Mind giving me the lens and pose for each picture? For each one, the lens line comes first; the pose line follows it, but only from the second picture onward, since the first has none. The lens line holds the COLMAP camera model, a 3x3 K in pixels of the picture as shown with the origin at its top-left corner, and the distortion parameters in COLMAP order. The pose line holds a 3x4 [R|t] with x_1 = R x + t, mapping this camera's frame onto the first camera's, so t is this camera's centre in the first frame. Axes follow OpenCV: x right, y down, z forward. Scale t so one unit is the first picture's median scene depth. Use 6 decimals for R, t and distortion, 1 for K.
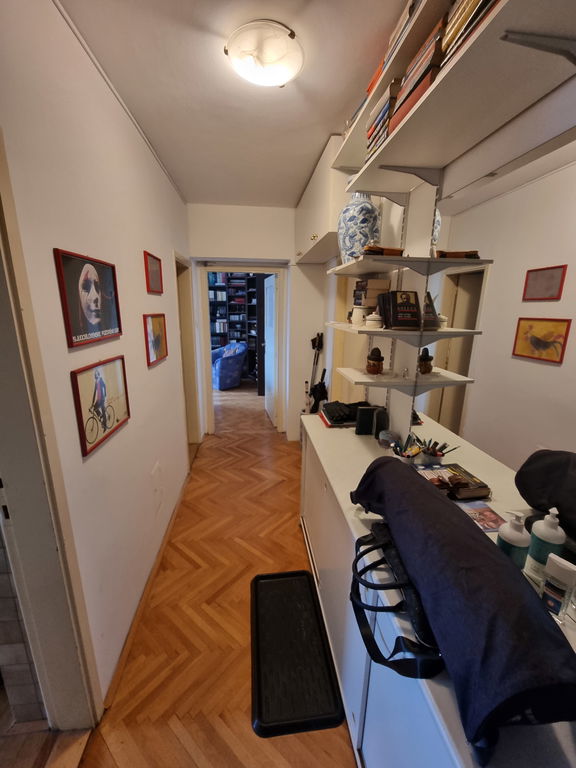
lens RADIAL K [[317.9, 0, 290.9], [0, 317.9, 389.2], [0, 0, 1]] dist [-0.001056, 0.000000]
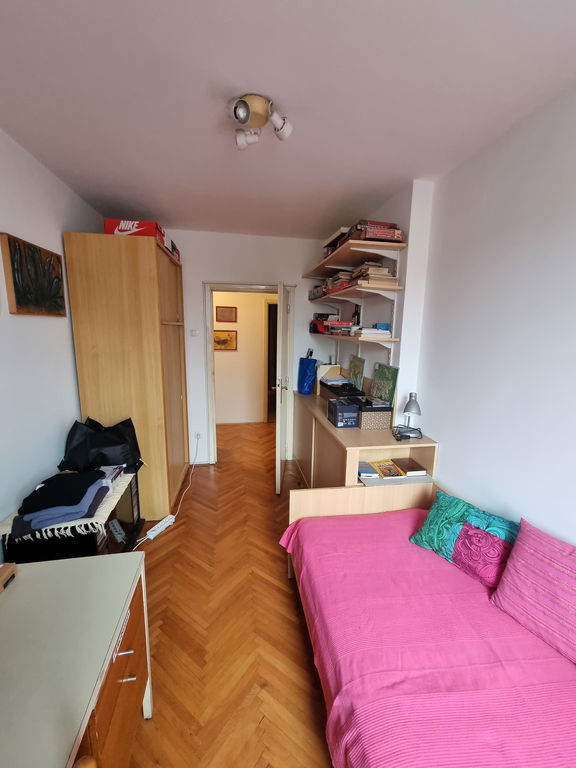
lens RADIAL K [[316.3, 0, 290.1], [0, 316.3, 387.9], [0, 0, 1]] dist [0.000317, -0.000052]
pose [[-0.061231, -0.199780, 0.977926, -1.343394], [0.228218, 0.951007, 0.208570, -0.195963], [-0.971683, 0.235951, -0.012638, 0.696314]]
